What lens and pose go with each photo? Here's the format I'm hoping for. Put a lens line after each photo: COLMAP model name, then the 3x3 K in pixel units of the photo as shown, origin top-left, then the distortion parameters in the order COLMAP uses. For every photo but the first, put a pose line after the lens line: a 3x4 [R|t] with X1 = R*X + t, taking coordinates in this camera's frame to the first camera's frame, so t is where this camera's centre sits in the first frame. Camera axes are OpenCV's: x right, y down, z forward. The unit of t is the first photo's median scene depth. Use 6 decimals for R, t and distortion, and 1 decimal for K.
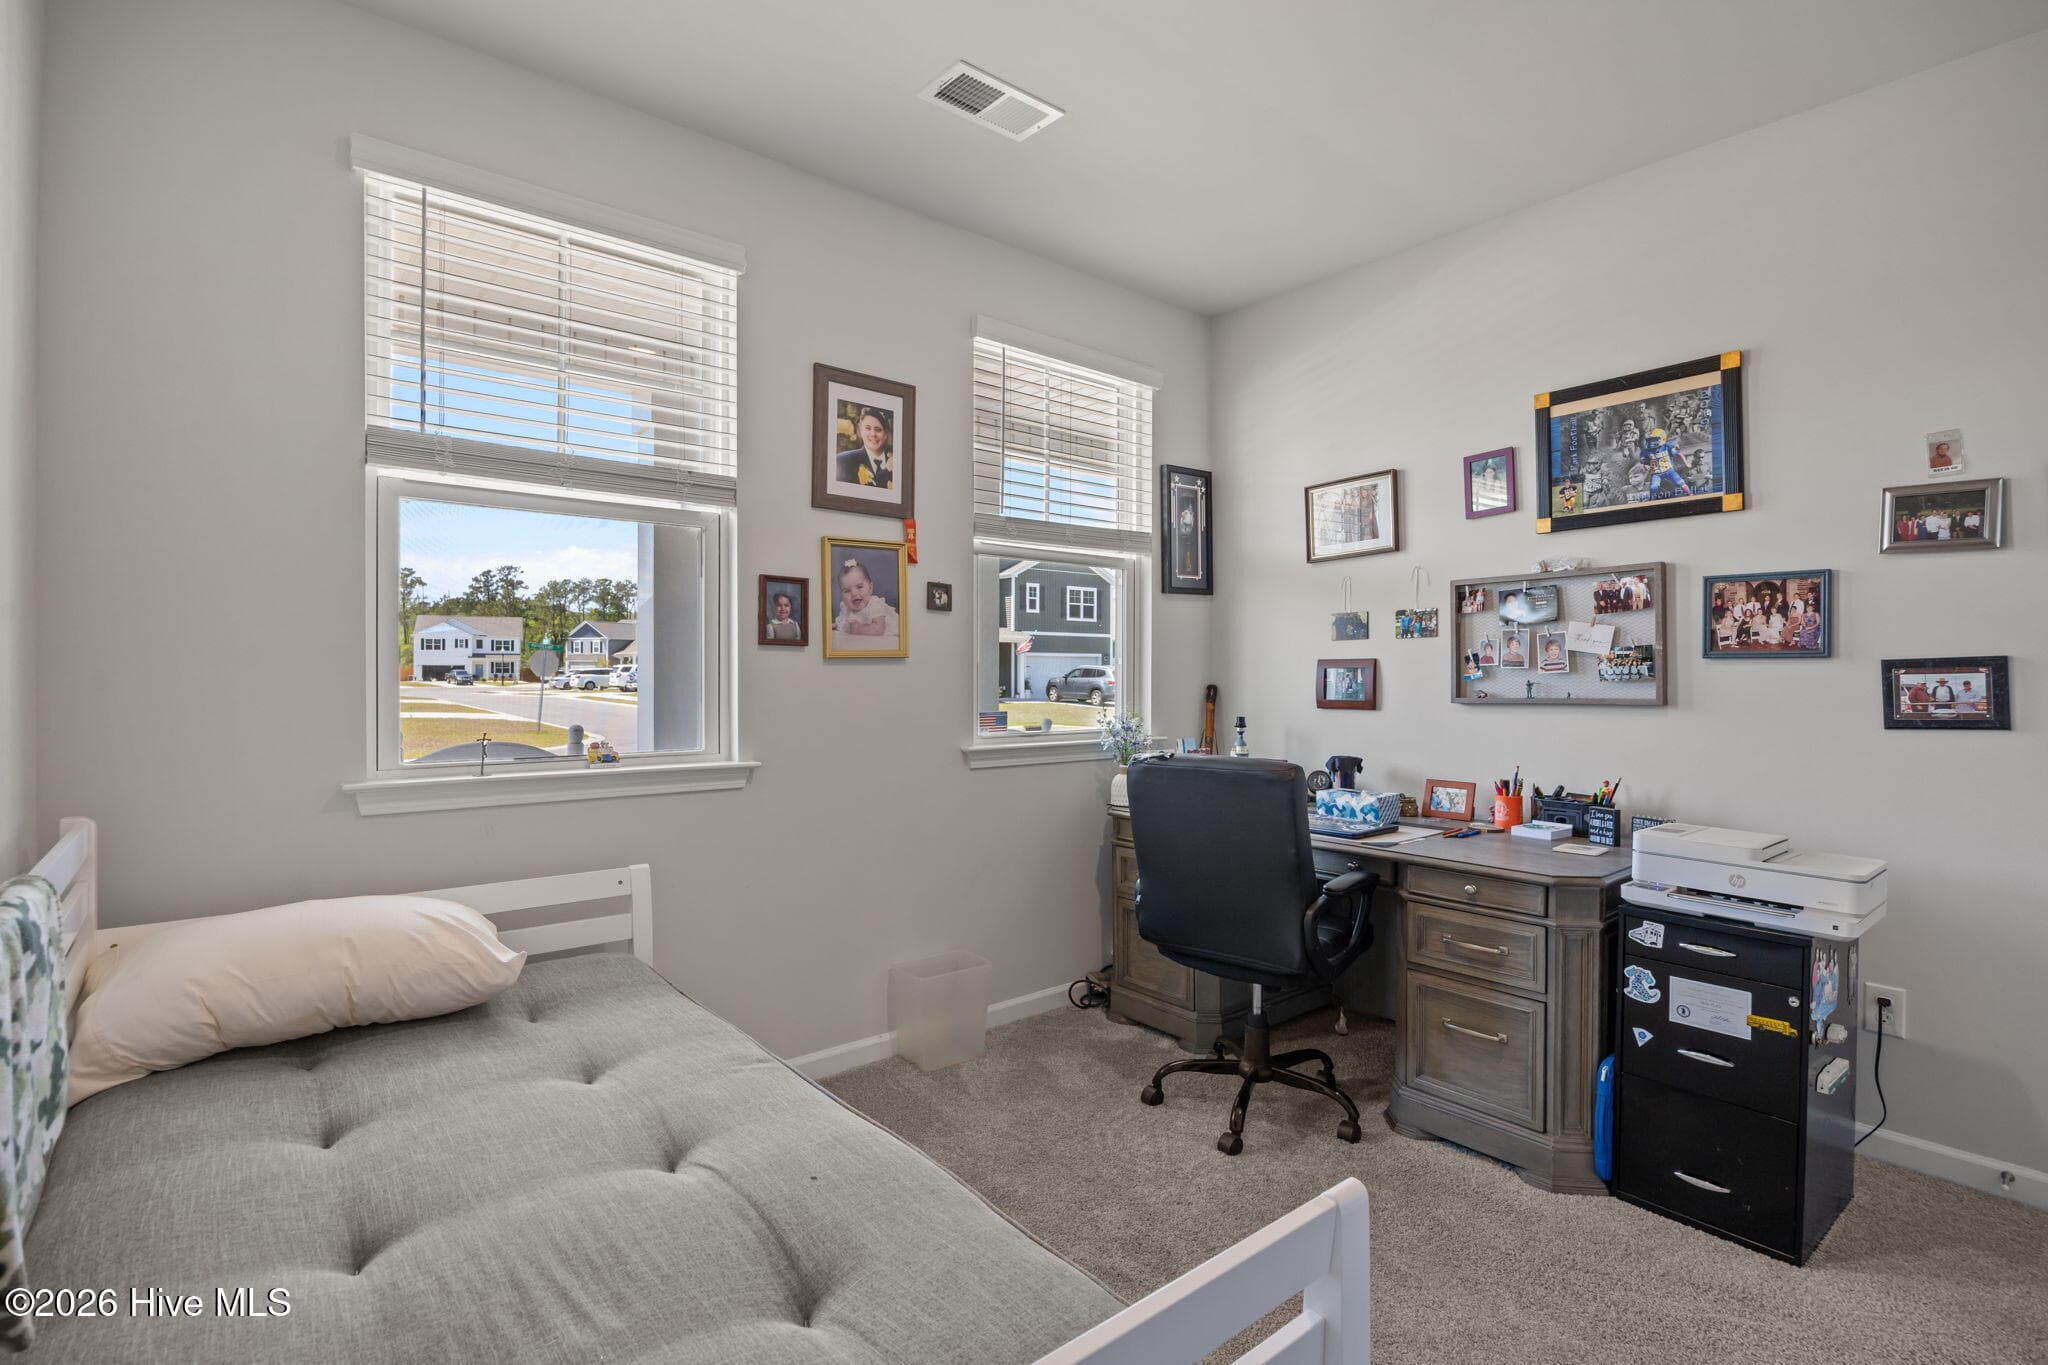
lens RADIAL K [[967.7, 0, 1025.7], [0, 967.7, 677.5], [0, 0, 1]] dist [-0.004990, -0.000362]
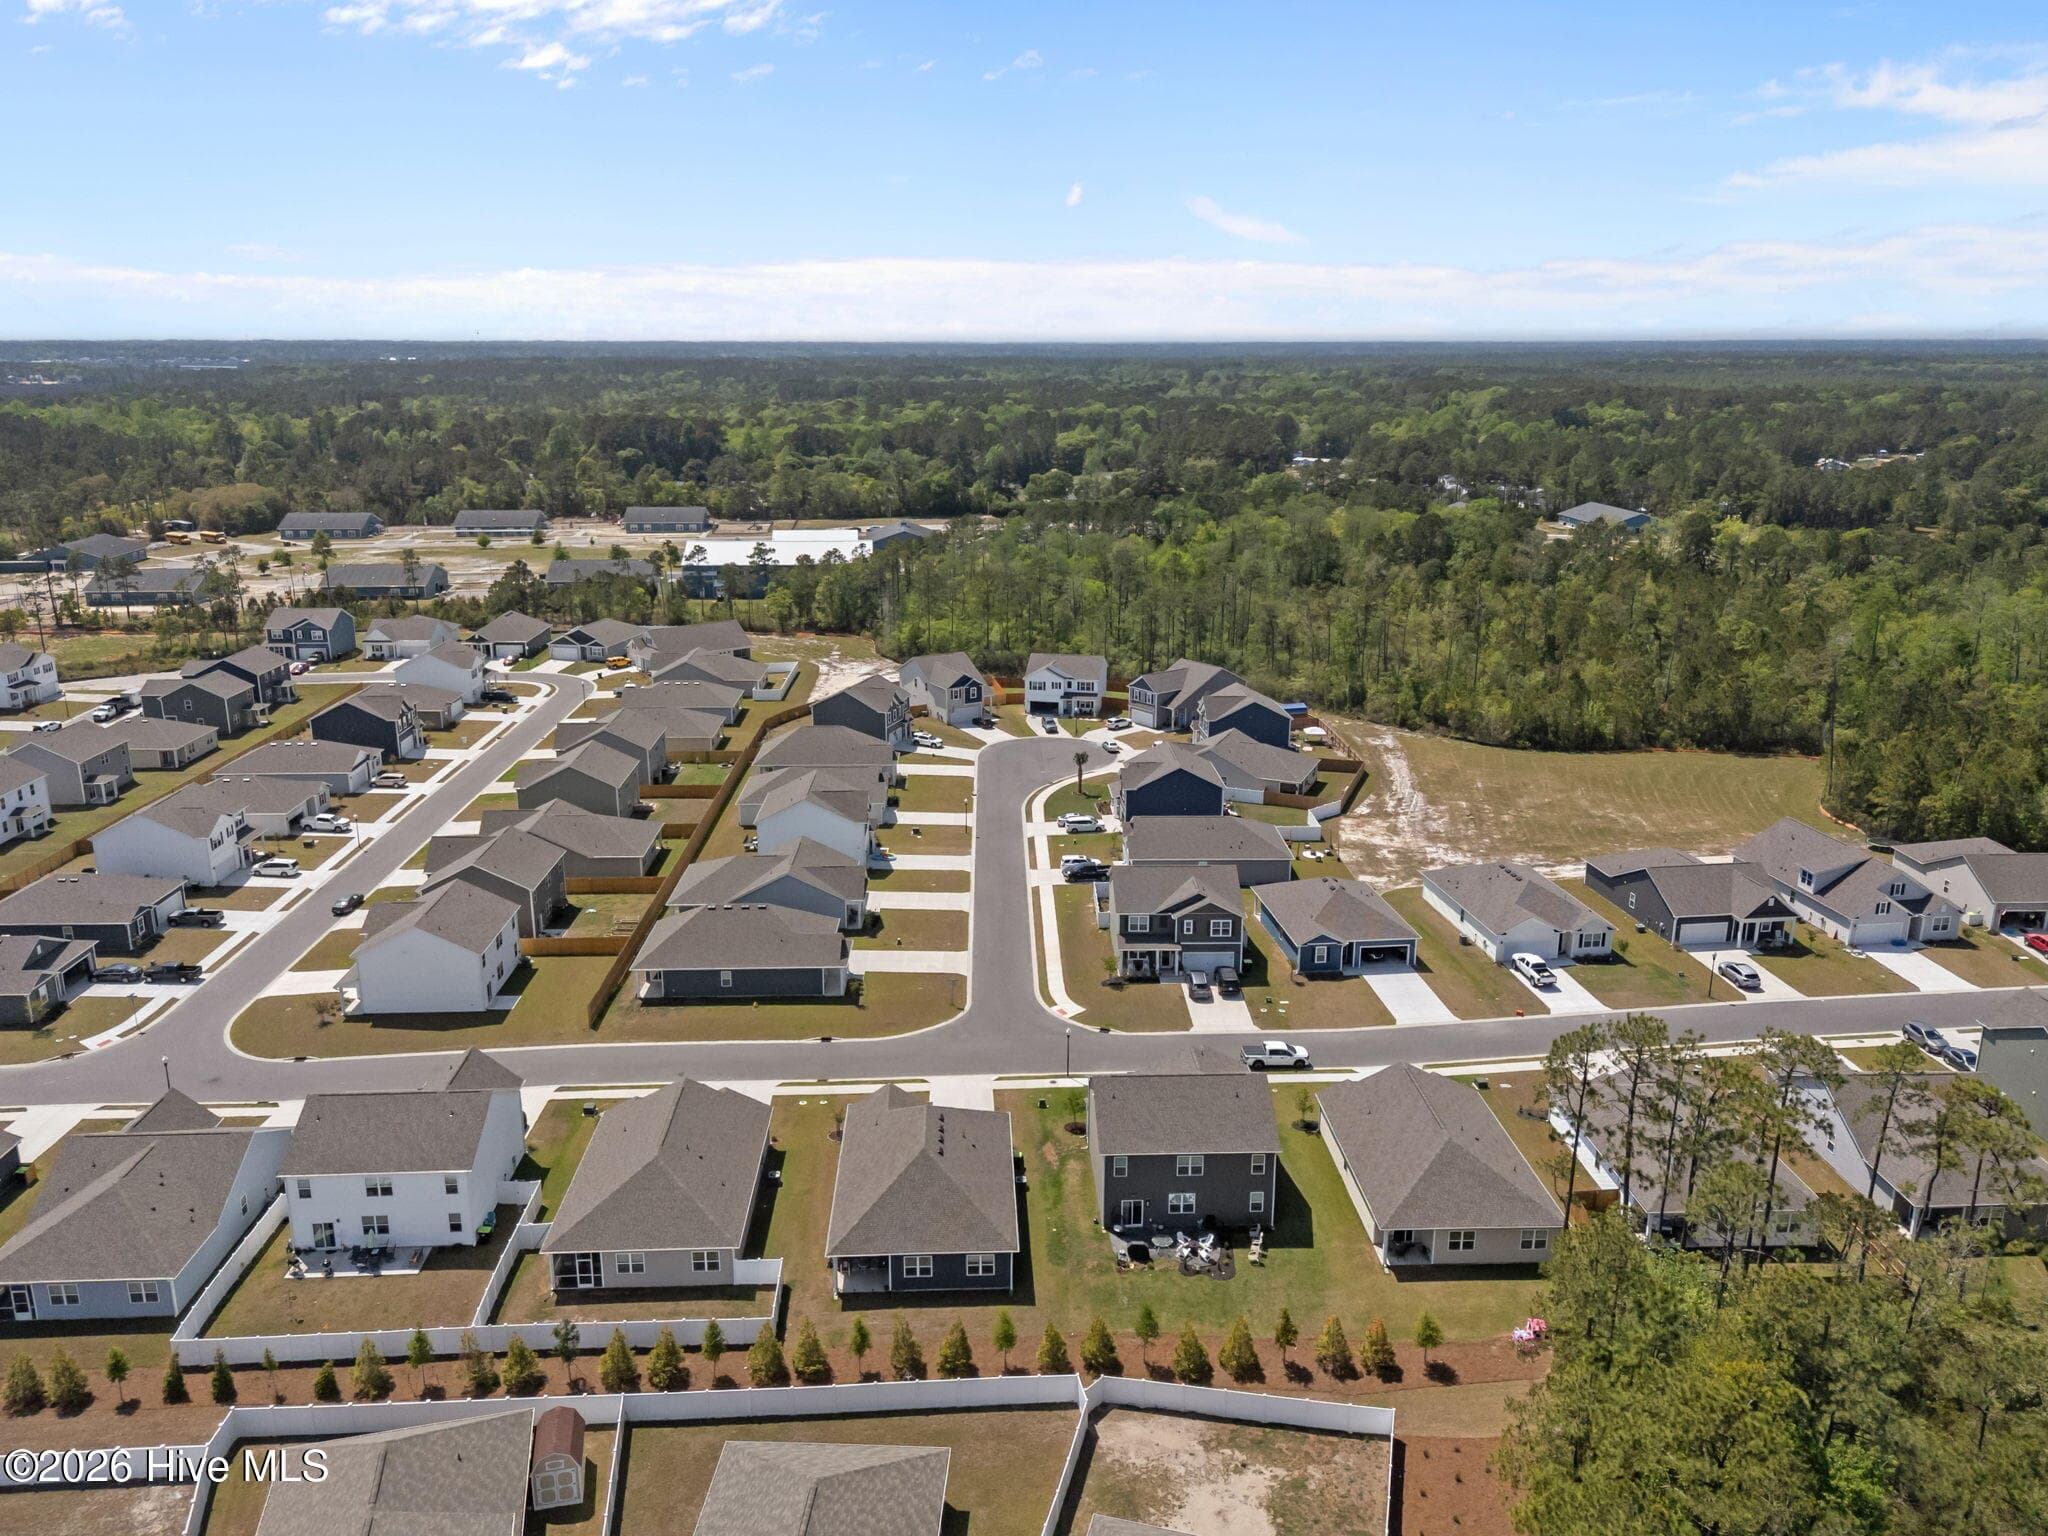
lens RADIAL K [[1499.8, 0, 1032.0], [0, 1499.8, 753.6], [0, 0, 1]] dist [0.087896, -0.091891]
pose [[0.800197, 0.155723, -0.579167, 2.614467], [-0.007505, 0.968227, 0.249961, -2.107791], [0.599690, -0.195671, 0.775941, -2.717834]]
